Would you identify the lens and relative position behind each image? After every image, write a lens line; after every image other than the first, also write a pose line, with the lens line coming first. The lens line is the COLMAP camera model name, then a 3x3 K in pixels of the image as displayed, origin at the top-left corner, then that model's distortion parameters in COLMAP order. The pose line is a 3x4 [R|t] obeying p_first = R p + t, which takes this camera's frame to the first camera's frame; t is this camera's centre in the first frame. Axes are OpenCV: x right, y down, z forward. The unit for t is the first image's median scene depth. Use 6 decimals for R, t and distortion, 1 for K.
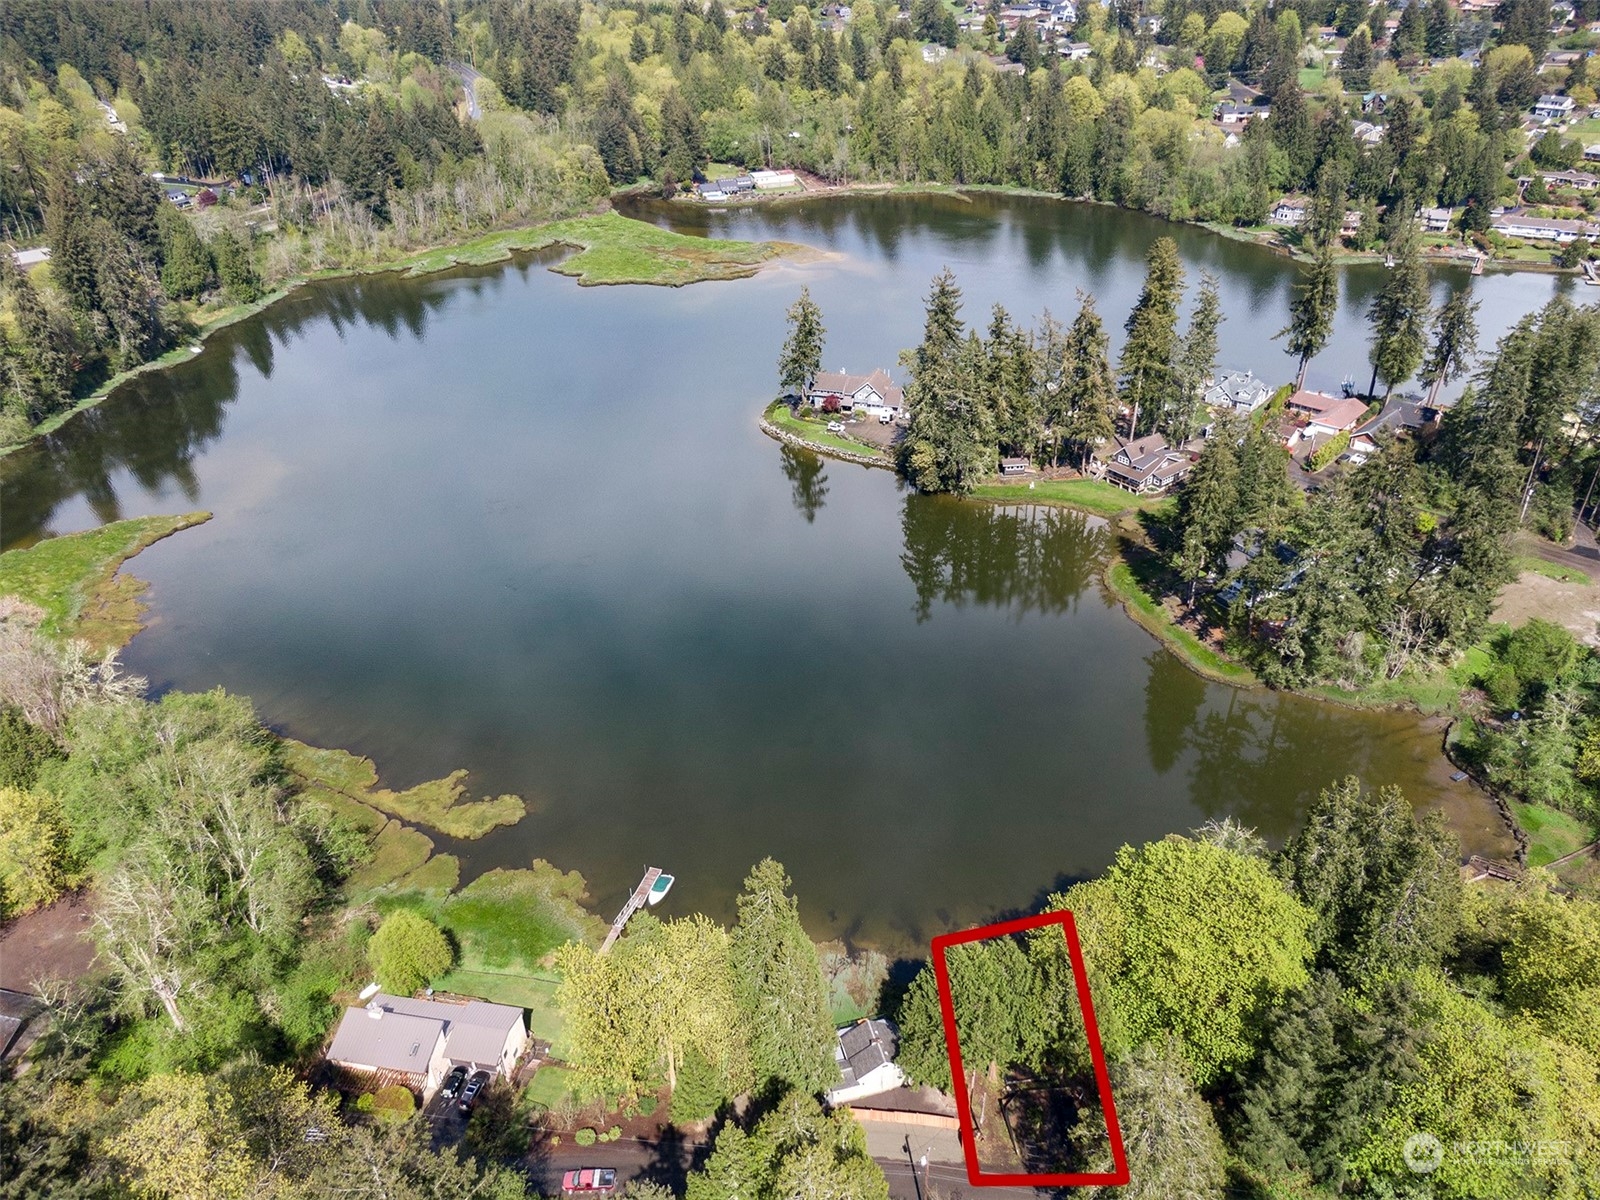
lens RADIAL K [[1130.6, 0, 770.3], [0, 1130.6, 601.9], [0, 0, 1]] dist [0.040789, -0.037190]
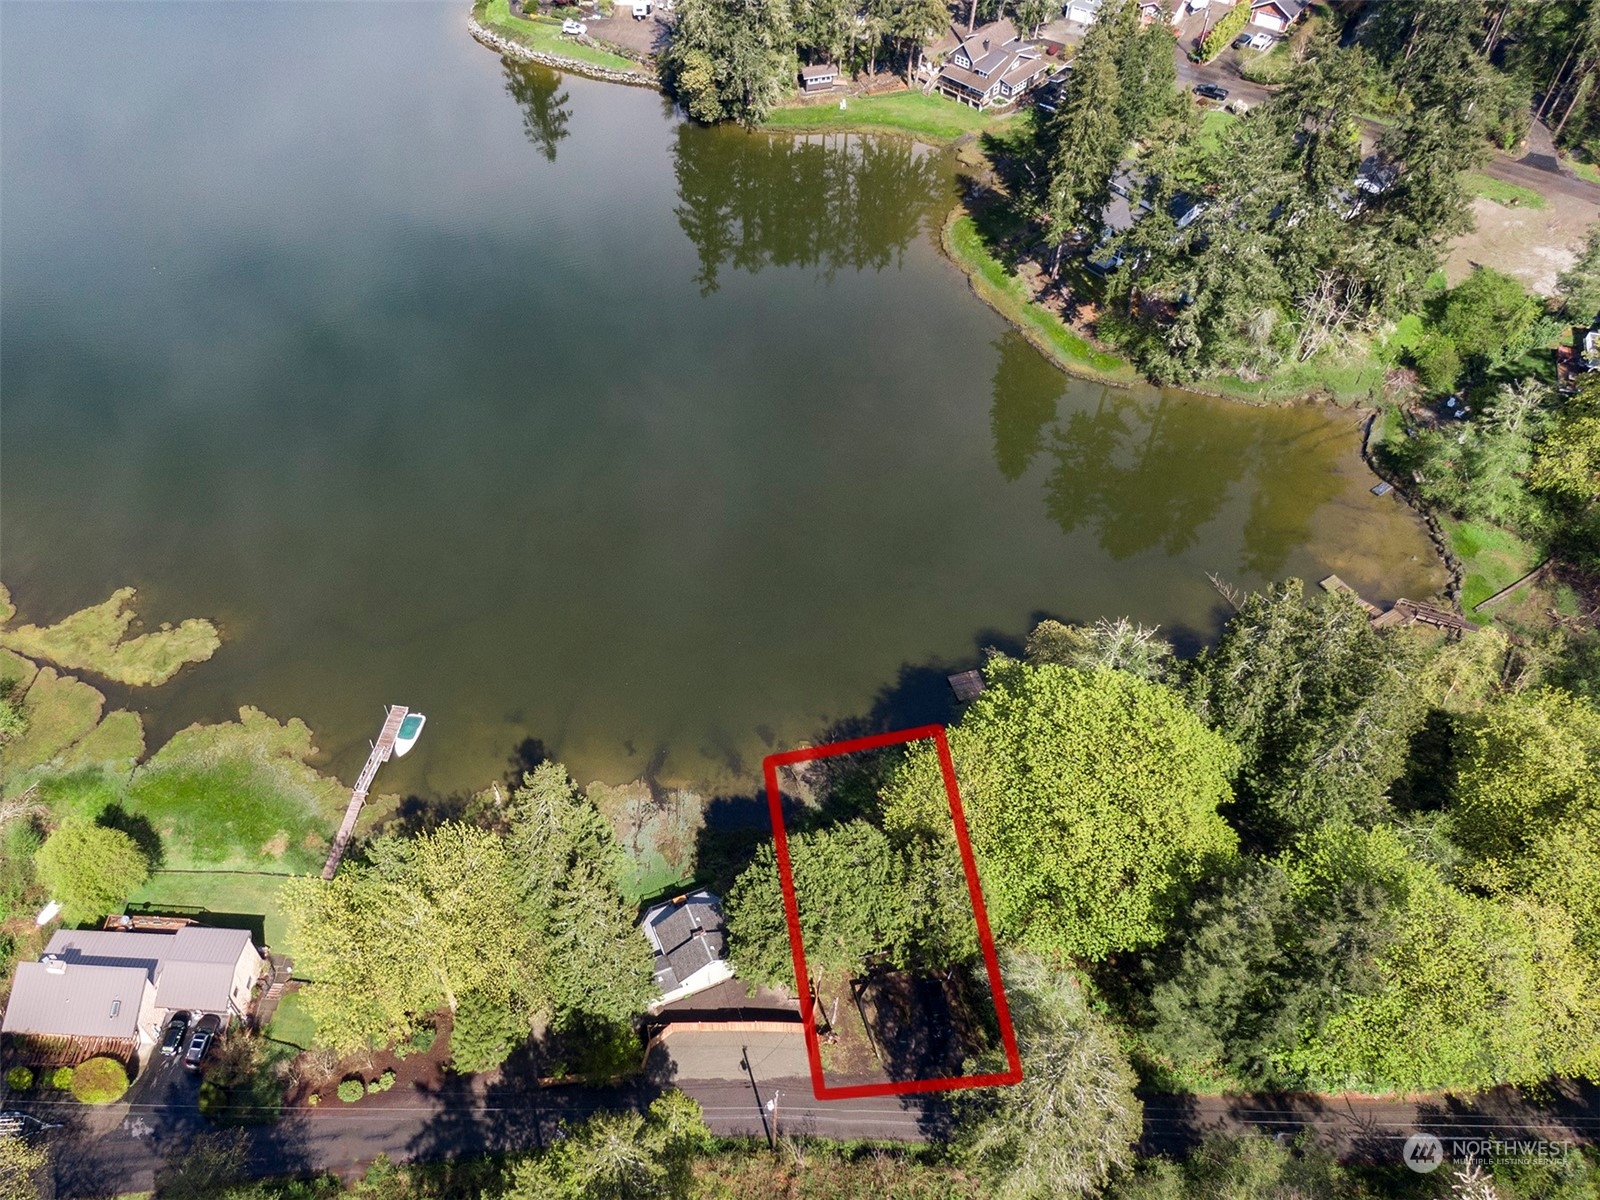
lens RADIAL K [[1340.6, 0, 648.1], [0, 1340.6, 616.2], [0, 0, 1]] dist [0.041508, -0.043184]
pose [[0.992403, -0.098058, 0.074306, 0.004114], [0.072886, 0.955146, 0.287025, -0.050278], [-0.099119, -0.279429, 0.955037, 0.074025]]
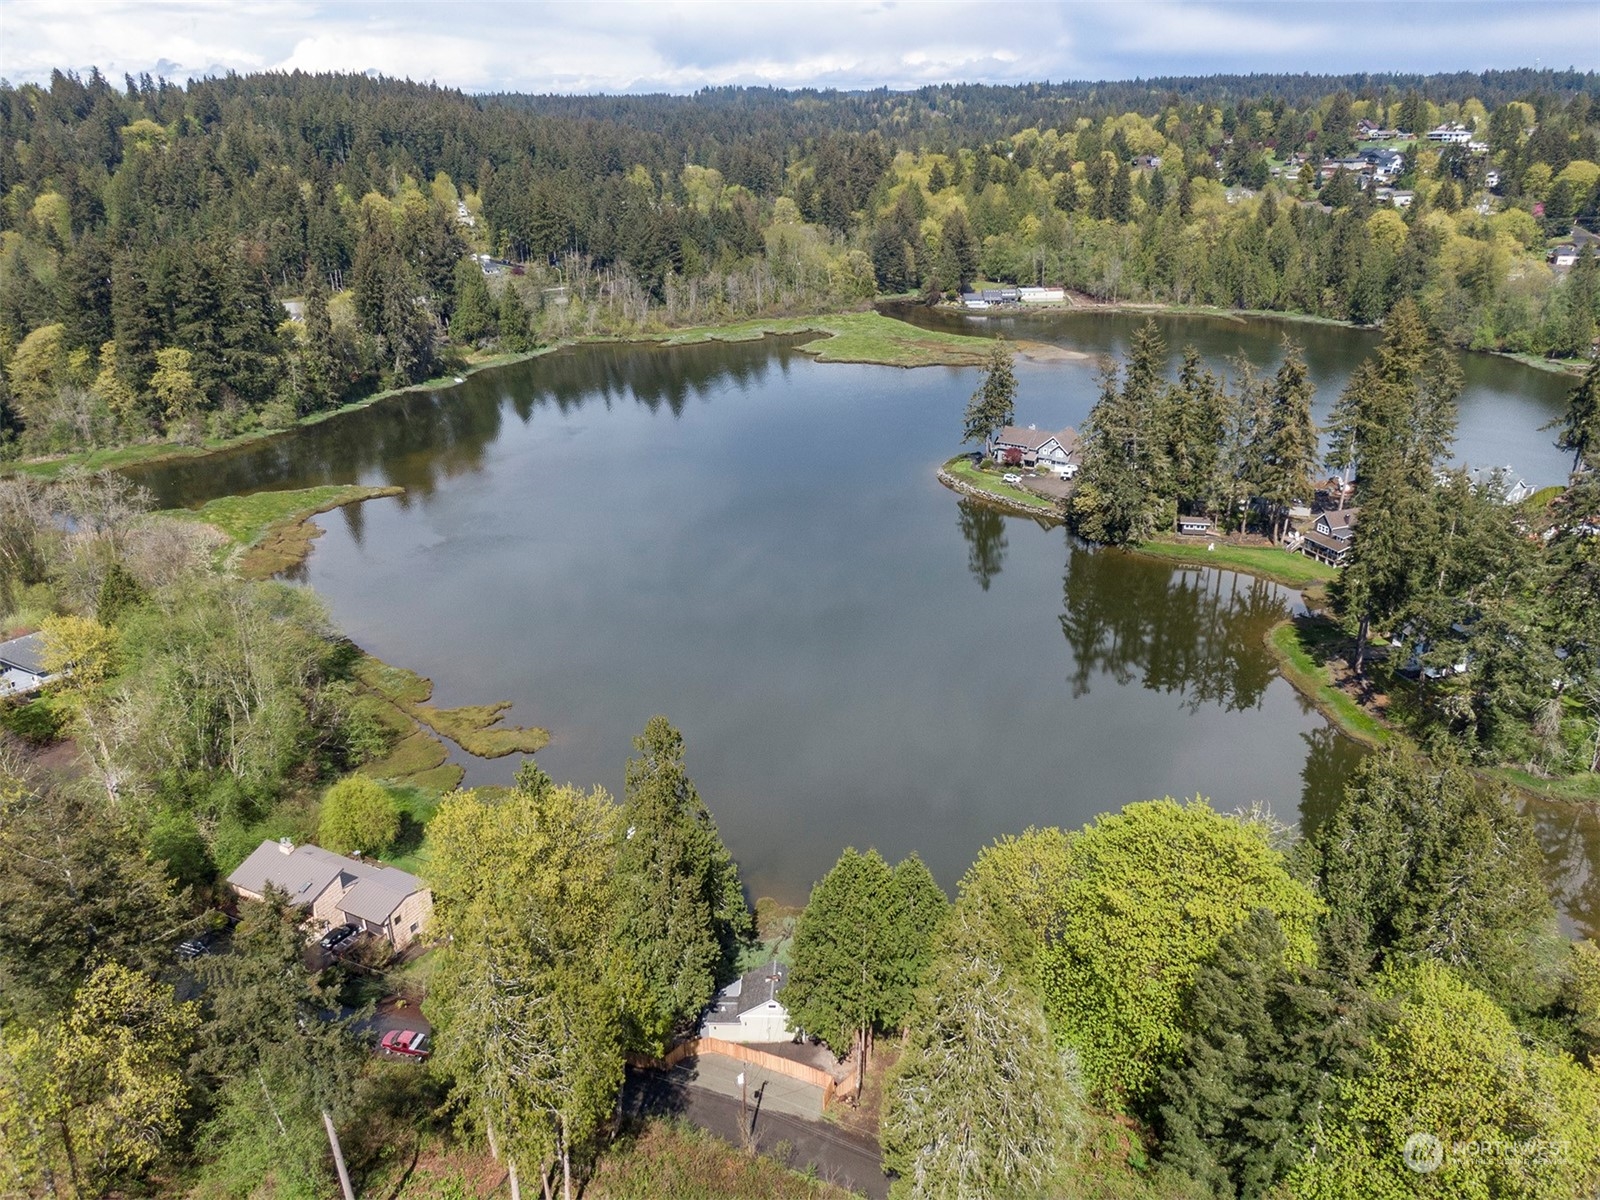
lens RADIAL K [[1130.6, 0, 752.1], [0, 1130.6, 588.3], [0, 0, 1]] dist [0.040789, -0.037190]
pose [[0.961839, 0.130359, -0.240568, 0.115479], [-0.159243, 0.981668, -0.104739, 0.090105], [0.222504, 0.139051, 0.964965, 0.065200]]
